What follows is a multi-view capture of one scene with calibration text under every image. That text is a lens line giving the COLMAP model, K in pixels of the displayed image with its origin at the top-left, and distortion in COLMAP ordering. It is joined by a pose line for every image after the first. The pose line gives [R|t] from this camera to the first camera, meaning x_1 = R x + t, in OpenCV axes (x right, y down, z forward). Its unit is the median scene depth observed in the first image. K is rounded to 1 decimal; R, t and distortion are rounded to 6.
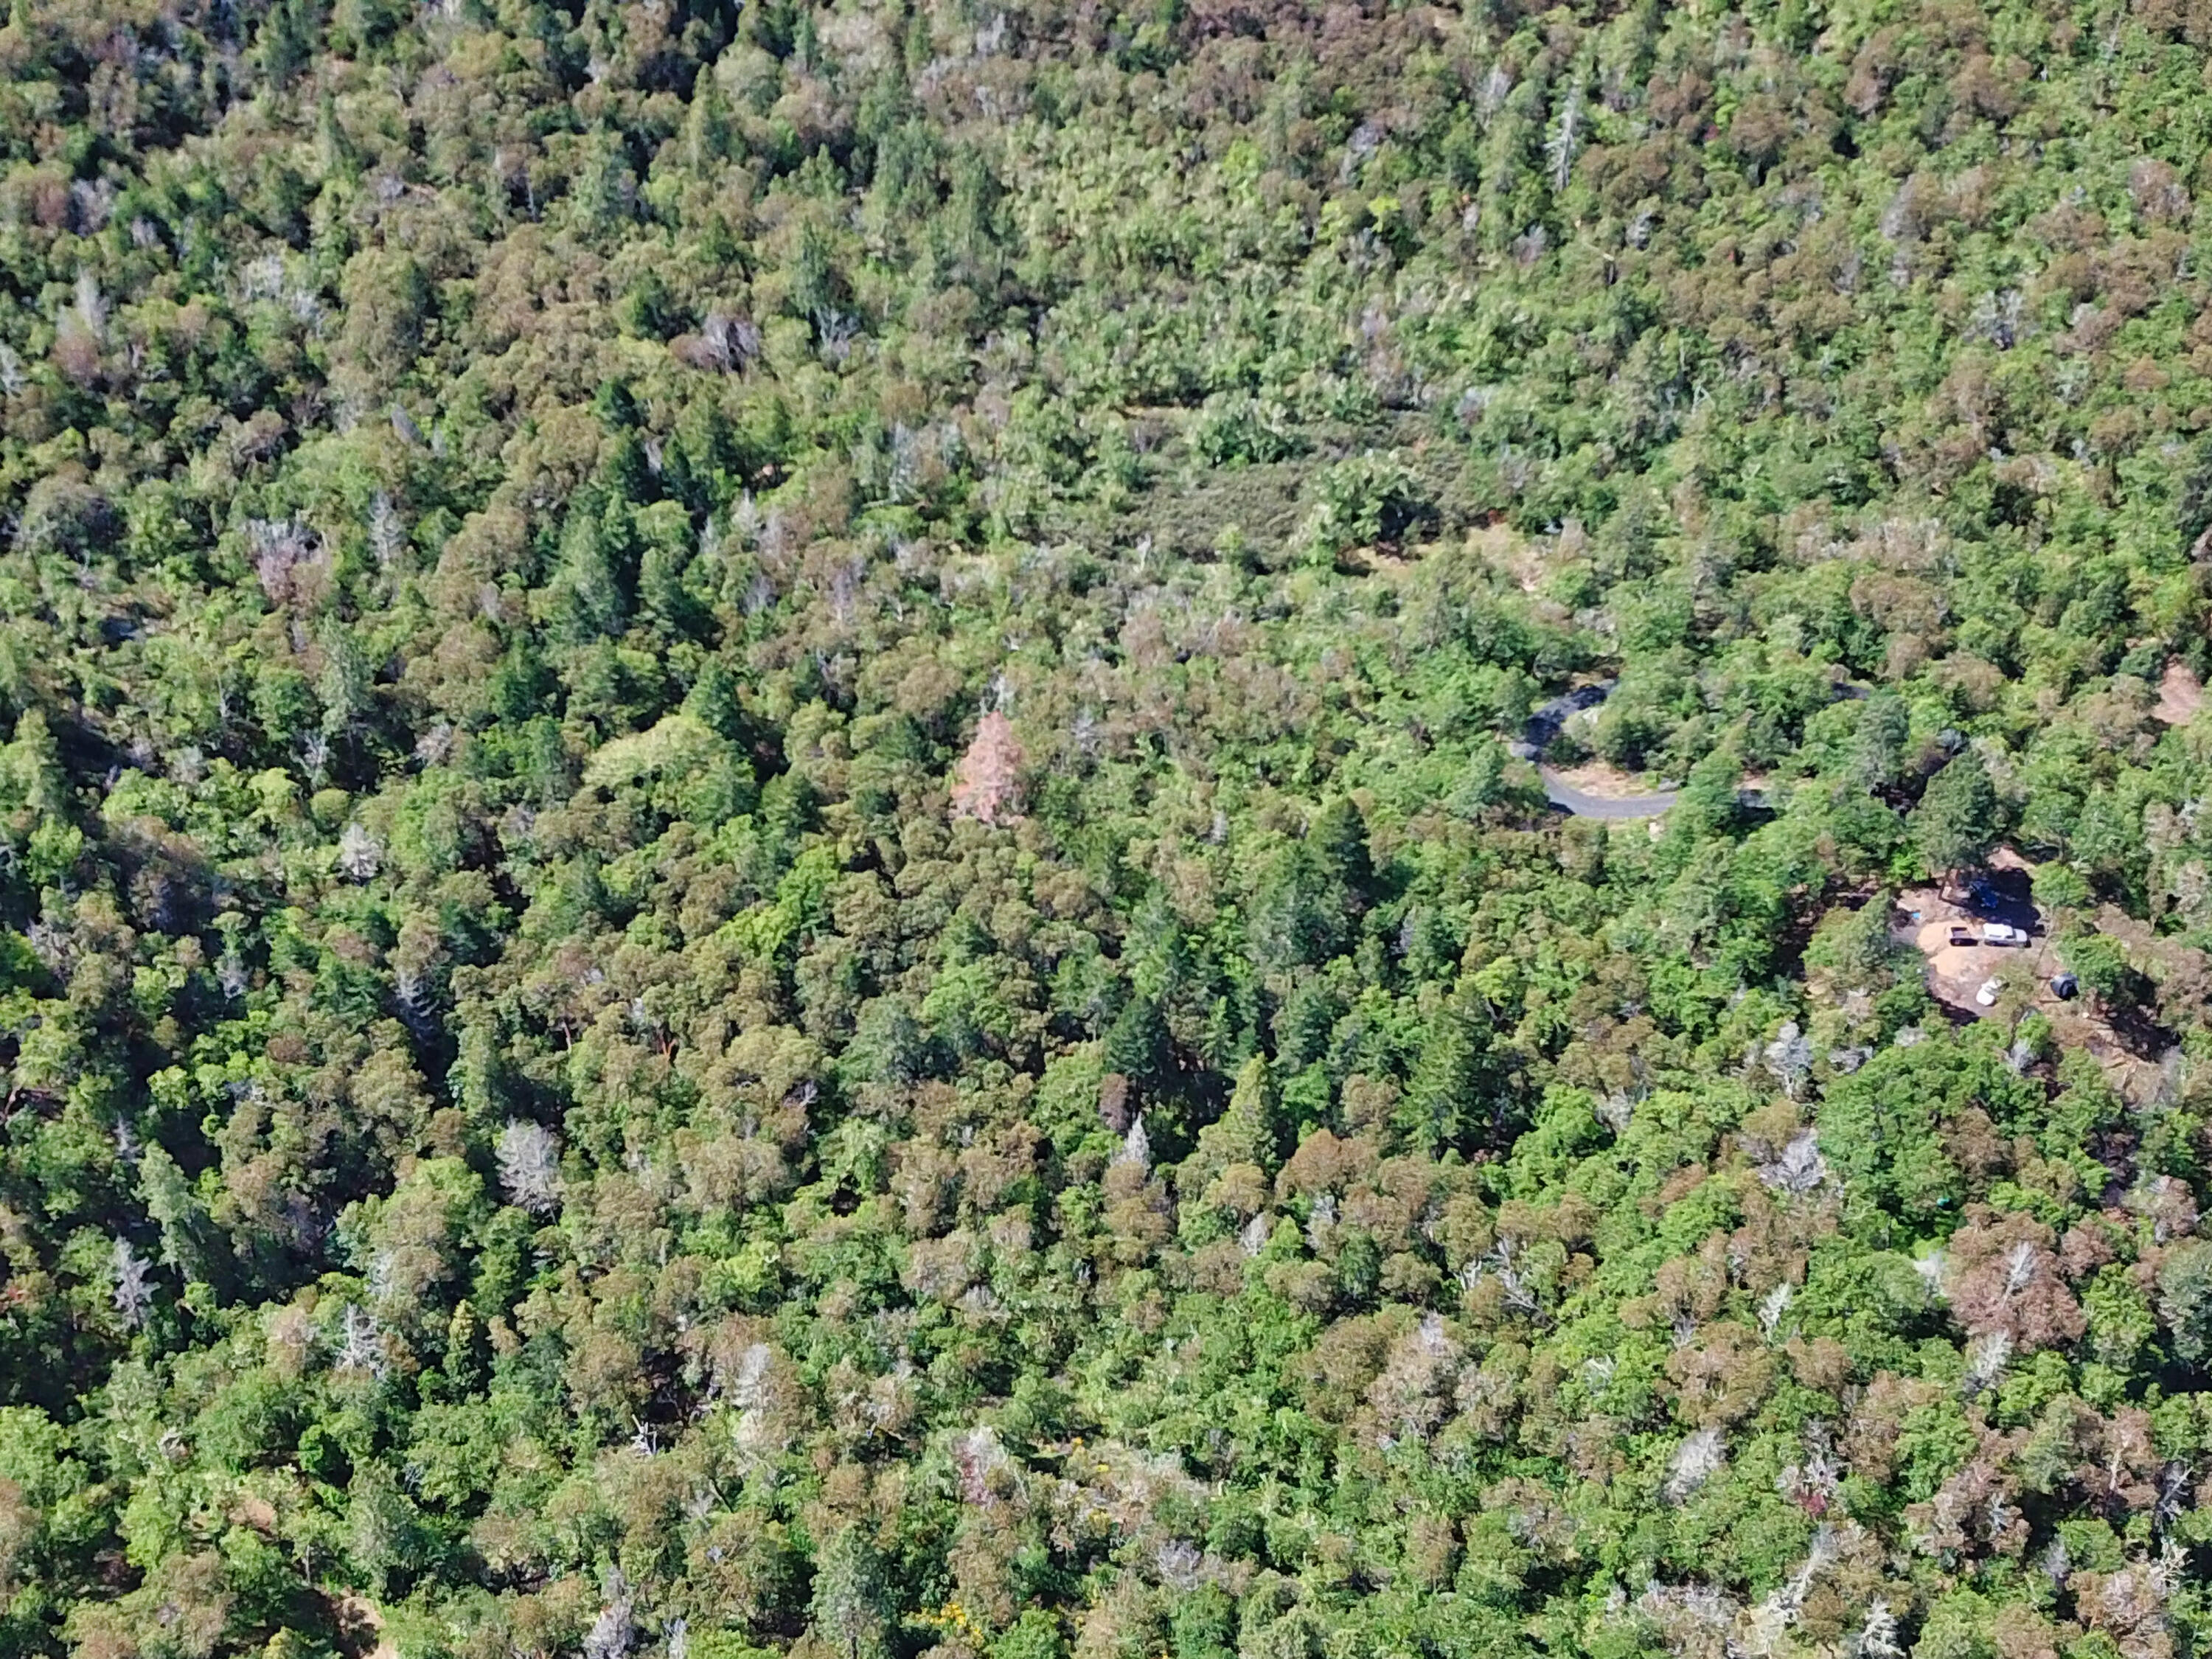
lens RADIAL K [[3359.0, 0, 1071.7], [0, 3359.0, 836.3], [0, 0, 1]] dist [0.330129, -1.797113]
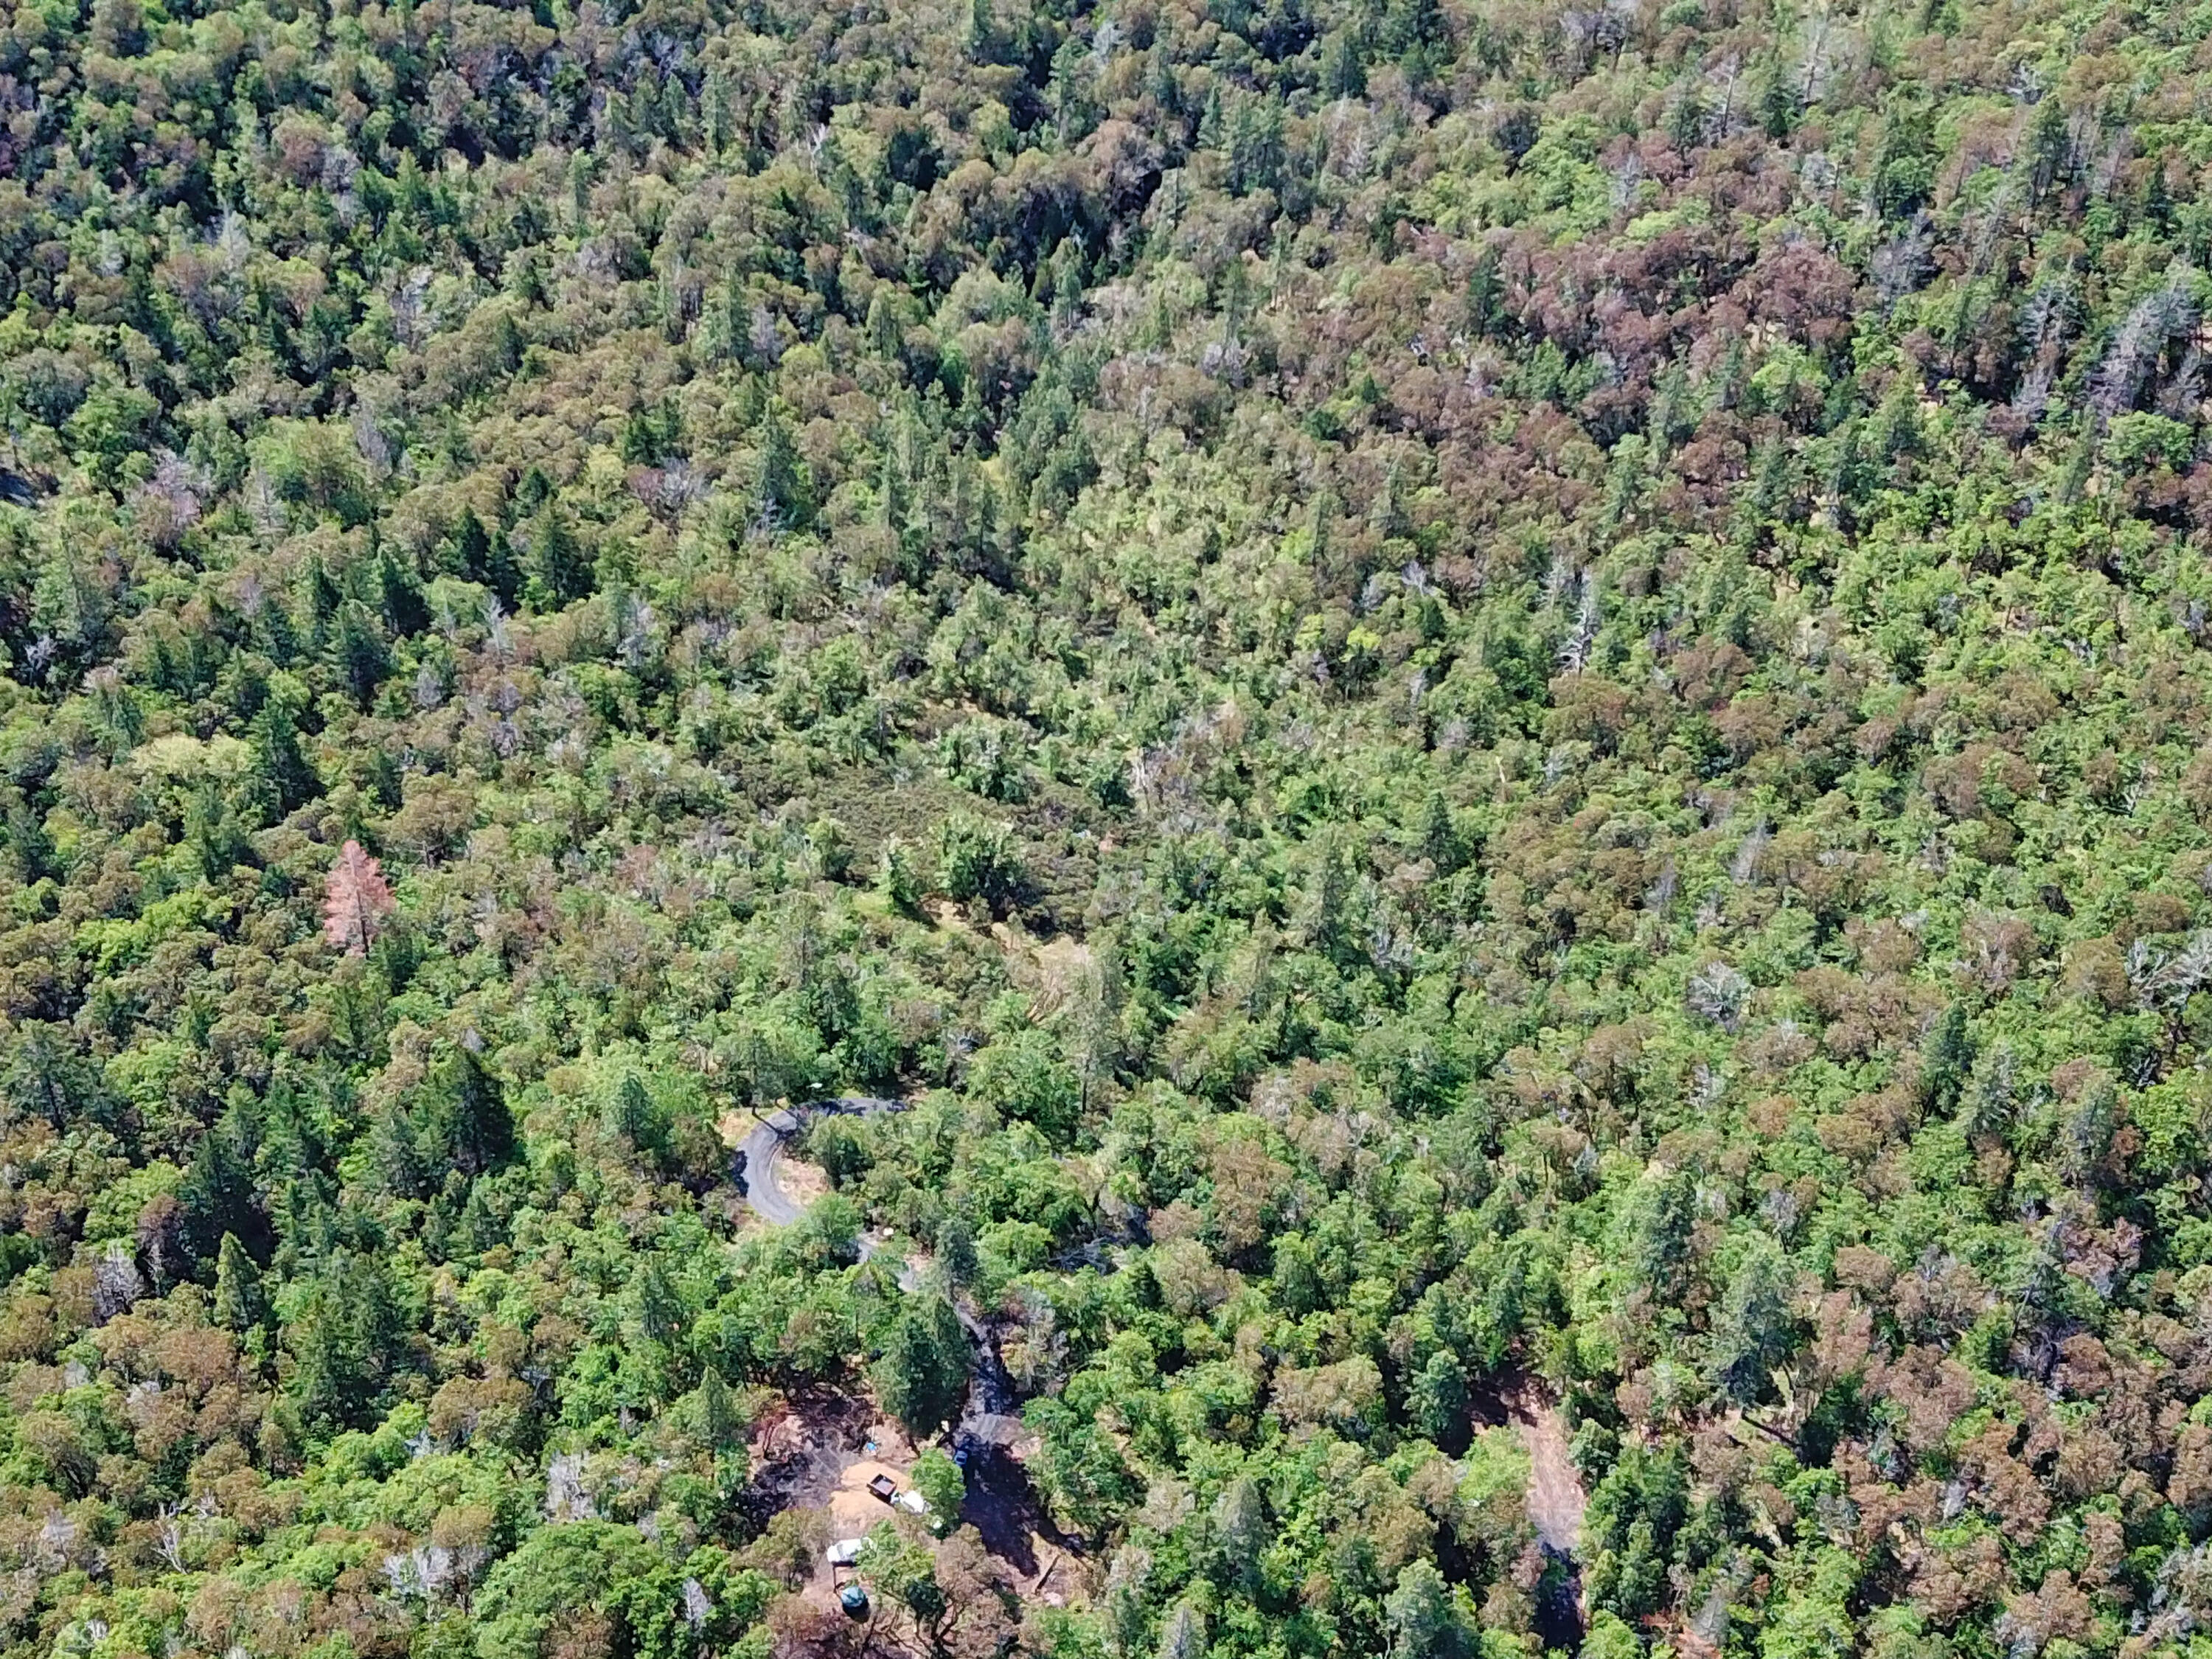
lens RADIAL K [[3359.0, 0, 1071.7], [0, 3359.0, 836.3], [0, 0, 1]] dist [0.330129, -1.797113]
pose [[0.800039, 0.416565, -0.431753, 0.534453], [-0.450118, 0.892558, 0.027089, -0.148170], [0.396649, 0.172667, 0.901585, 0.159353]]
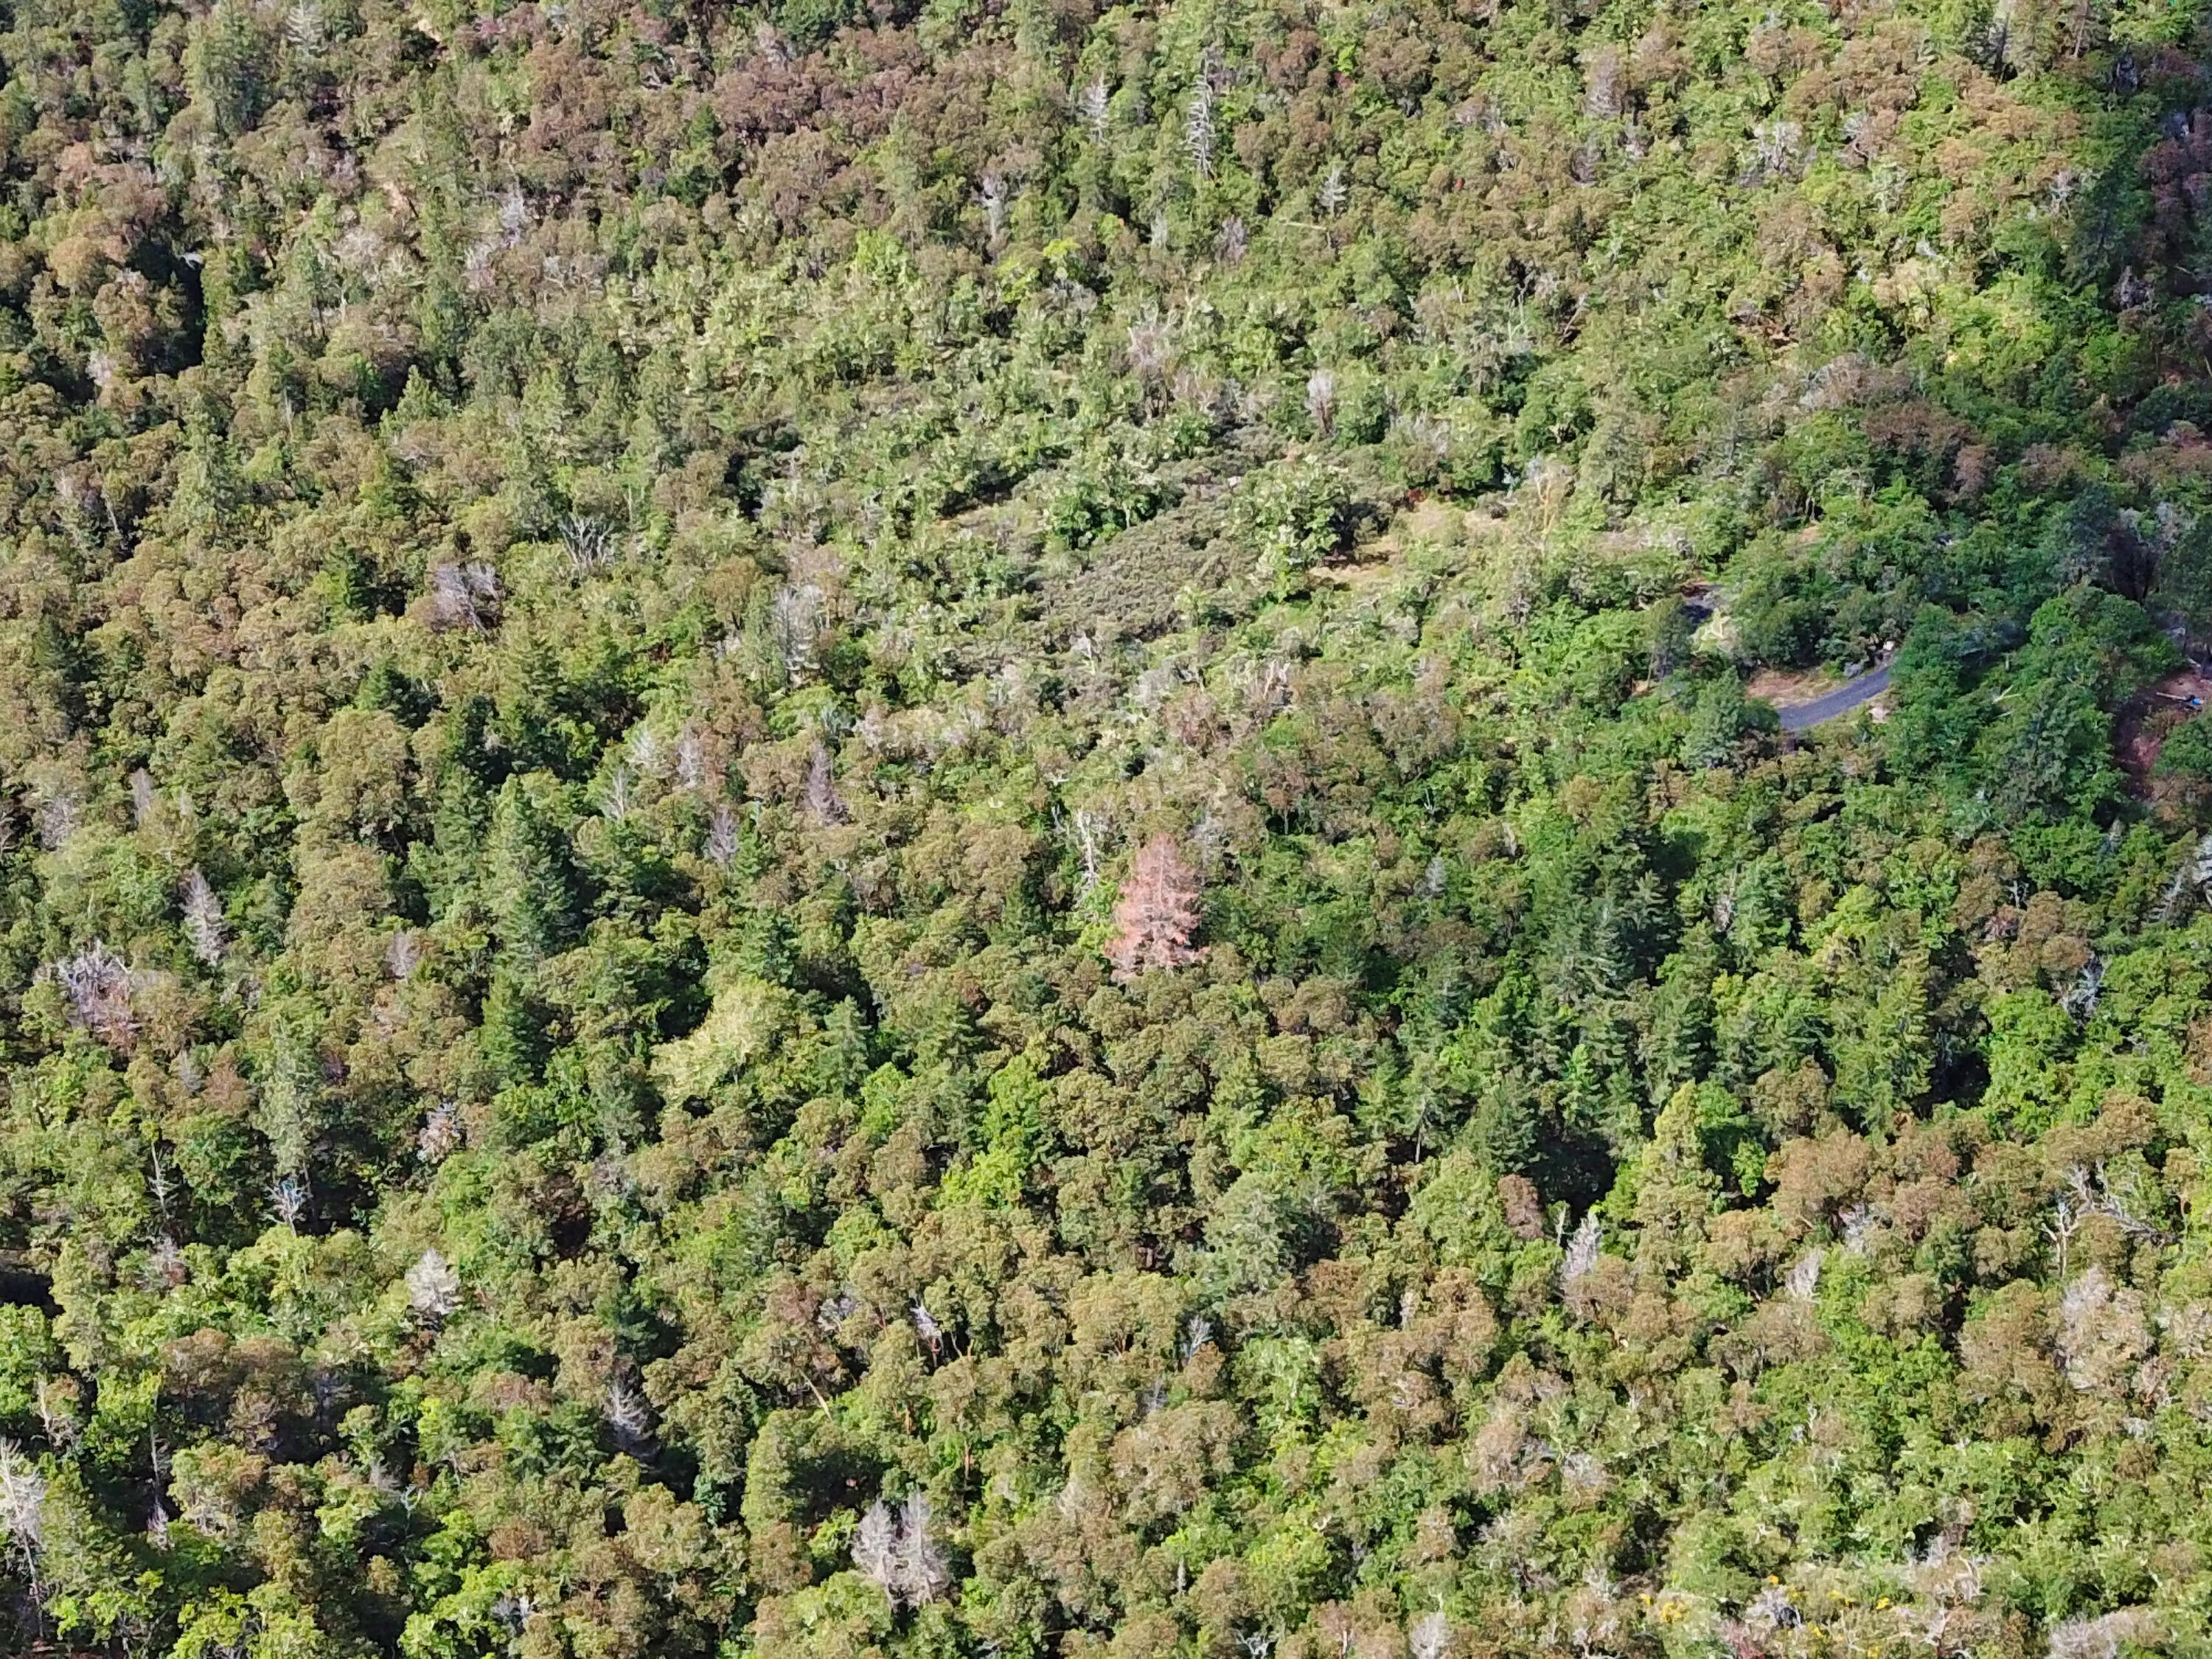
lens RADIAL K [[3359.0, 0, 1071.7], [0, 3359.0, 836.3], [0, 0, 1]] dist [0.330129, -1.797113]
pose [[0.893038, -0.323172, 0.313118, -0.278871], [0.345218, 0.938385, -0.016073, -0.028046], [-0.288631, 0.122447, 0.949578, 0.195167]]
